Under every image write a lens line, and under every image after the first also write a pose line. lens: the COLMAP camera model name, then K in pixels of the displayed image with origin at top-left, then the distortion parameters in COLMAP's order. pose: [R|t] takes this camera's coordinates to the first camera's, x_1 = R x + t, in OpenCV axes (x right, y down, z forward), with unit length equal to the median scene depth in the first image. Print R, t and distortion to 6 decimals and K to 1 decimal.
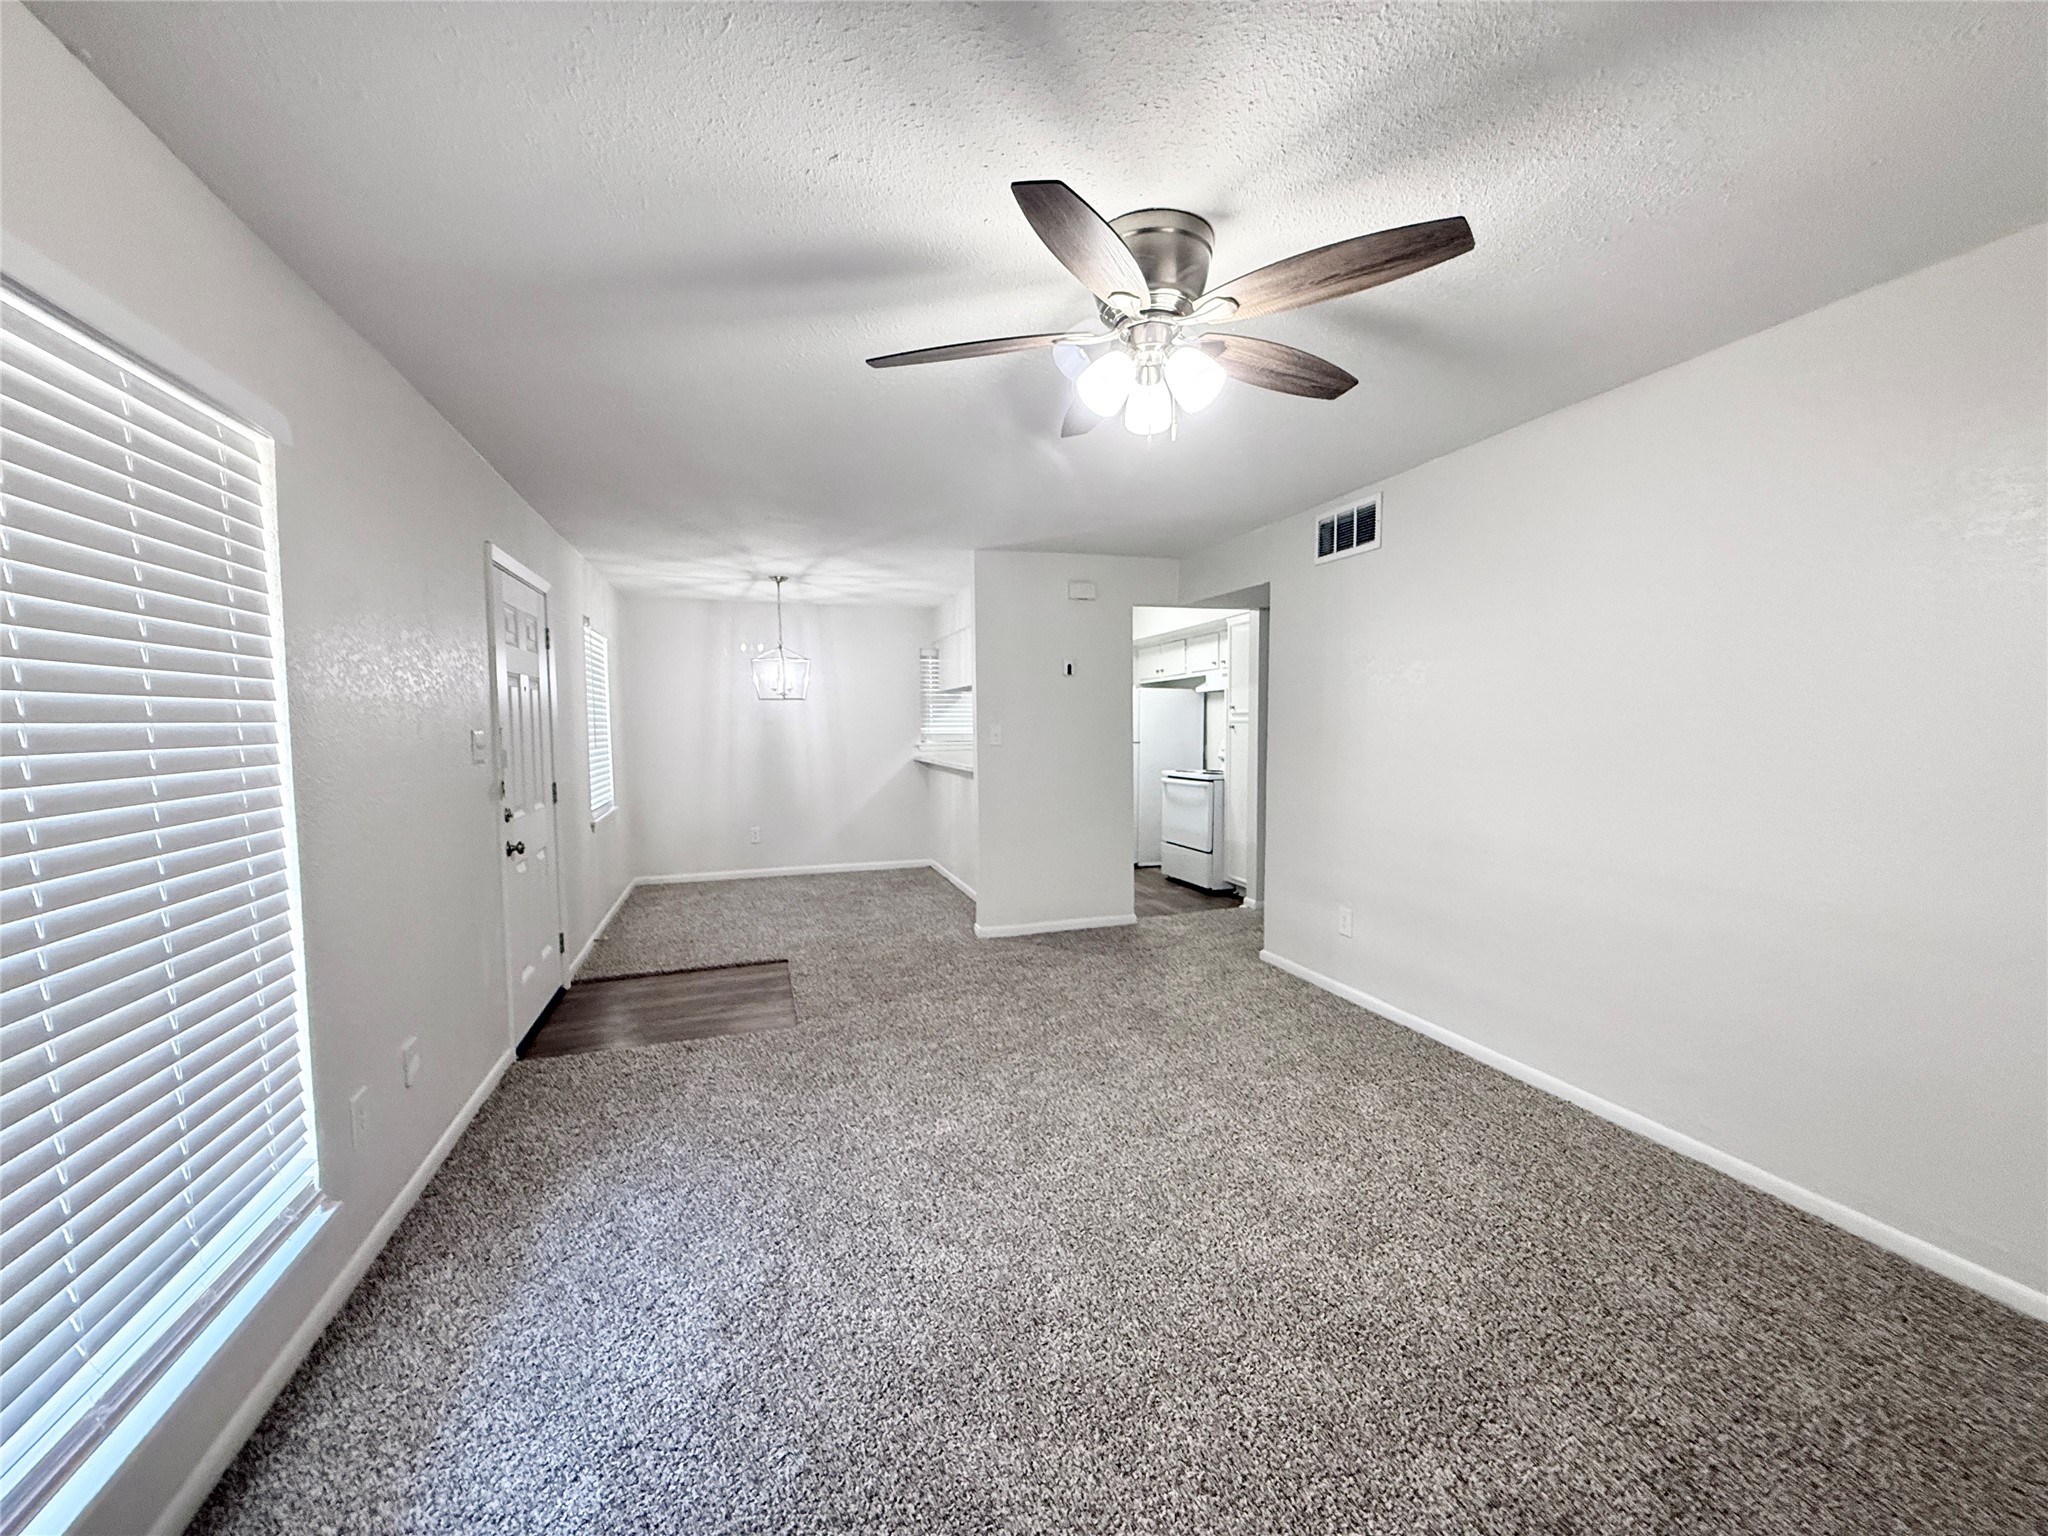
lens RADIAL K [[815.9, 0, 1018.6], [0, 815.9, 770.3], [0, 0, 1]] dist [0.000017, 0.000251]
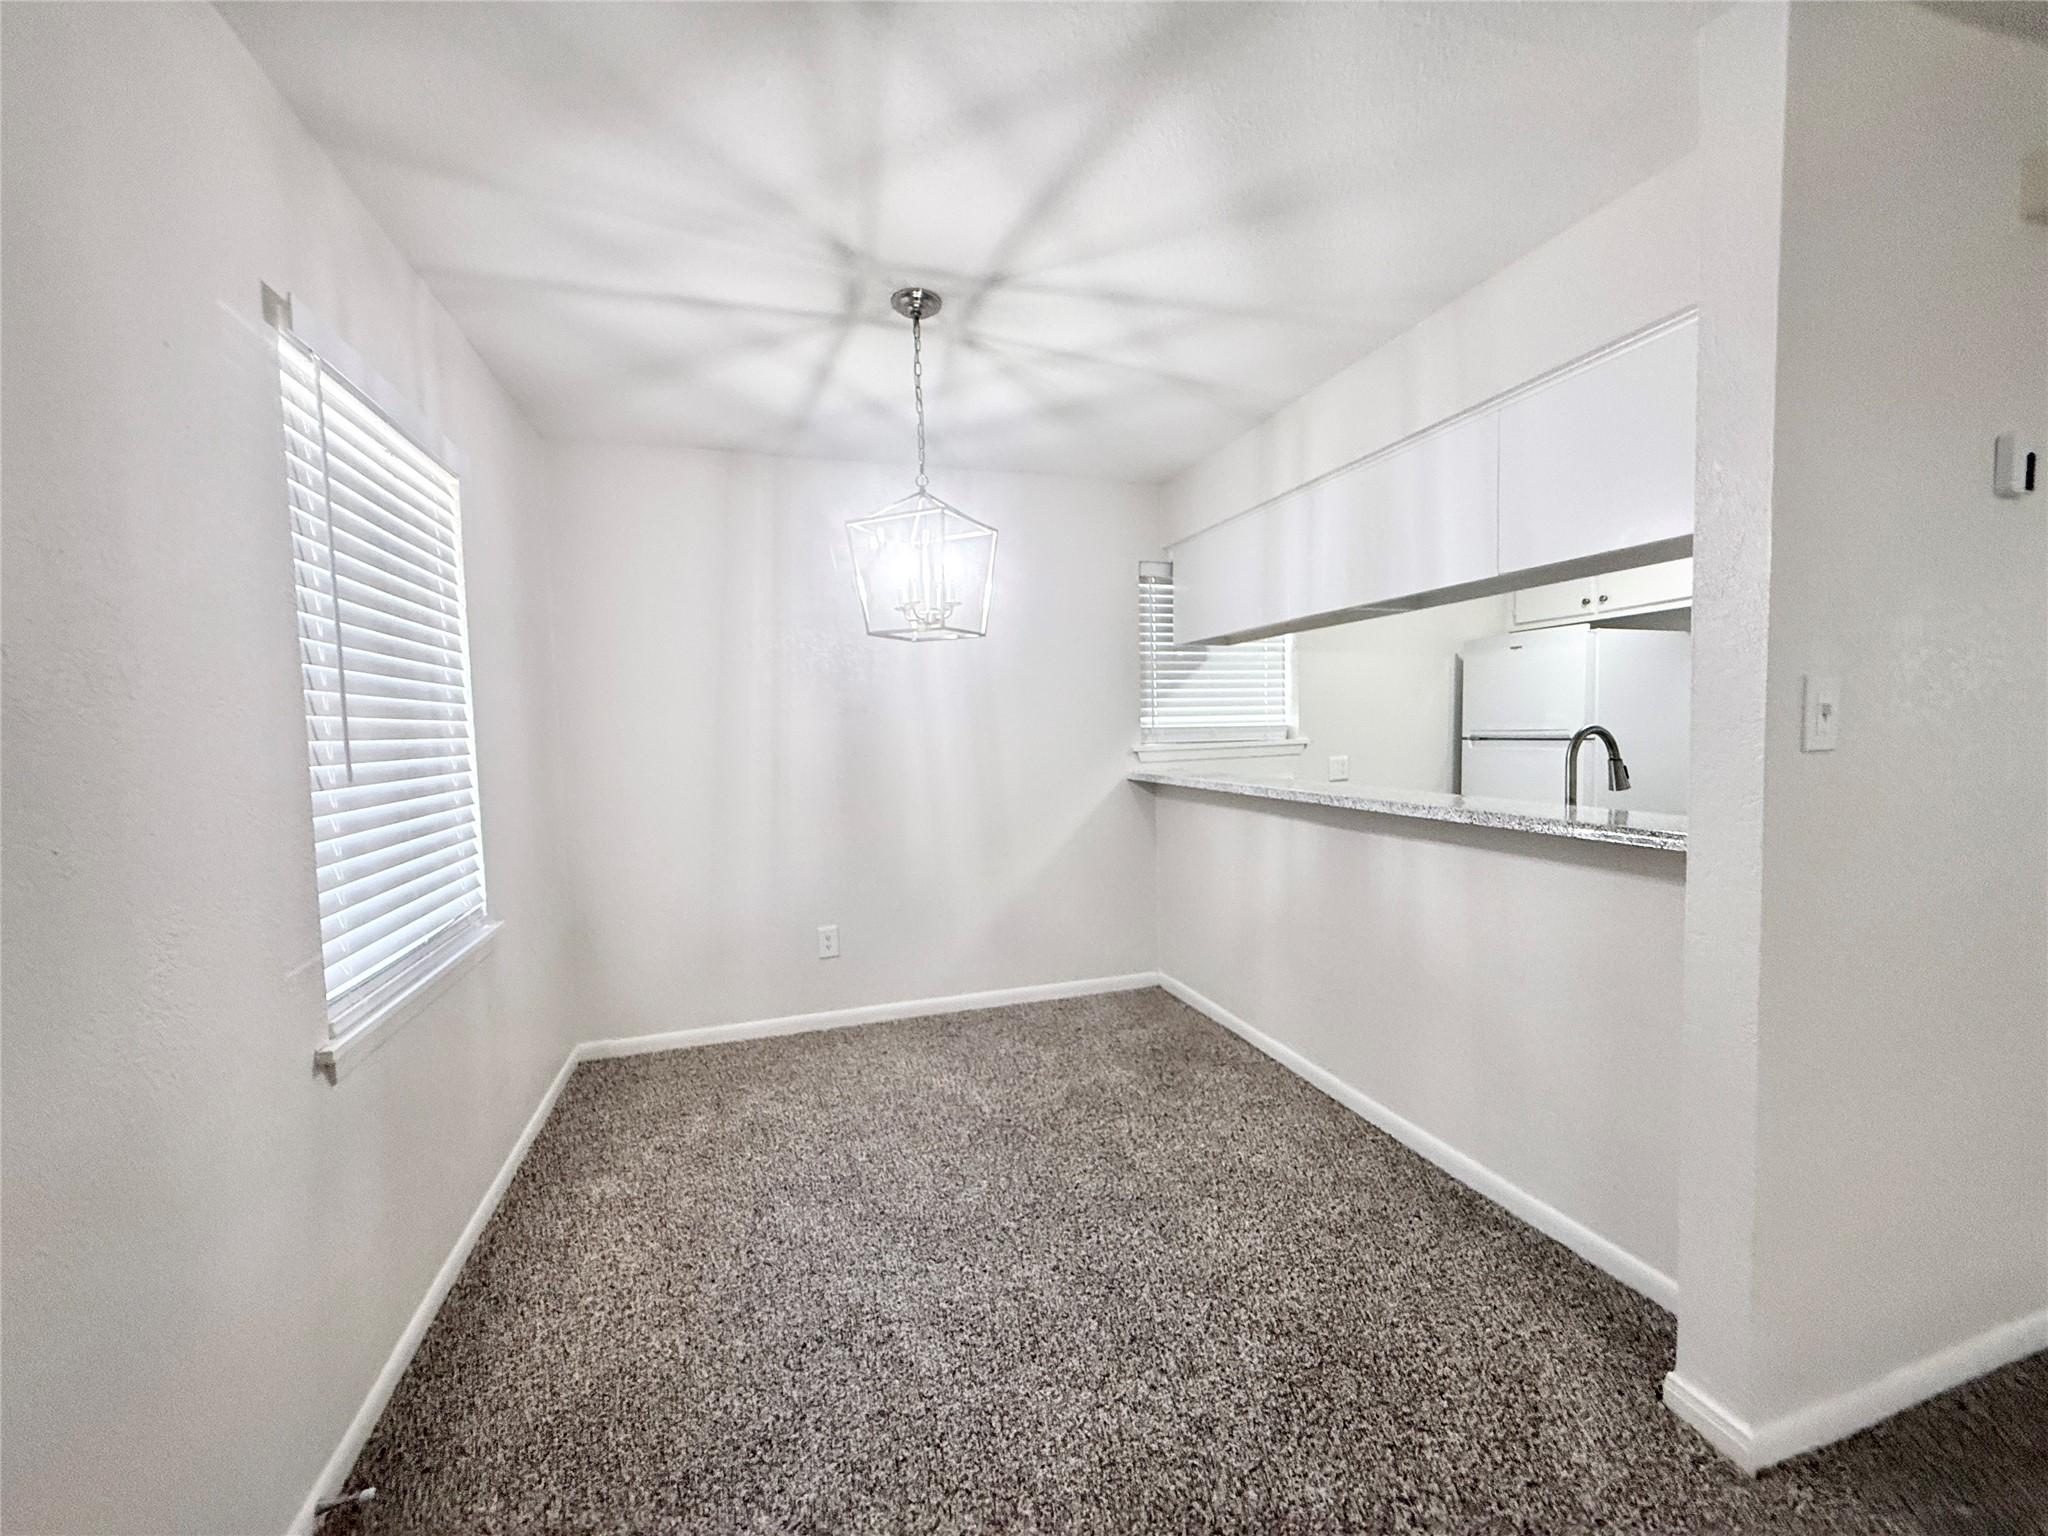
lens RADIAL K [[815.9, 0, 1018.6], [0, 815.9, 770.3], [0, 0, 1]] dist [0.000017, 0.000251]
pose [[0.999606, -0.014052, -0.024283, -0.198596], [0.014064, 0.999901, 0.000342, -0.020819], [0.024275, -0.000683, 0.999705, 0.521310]]
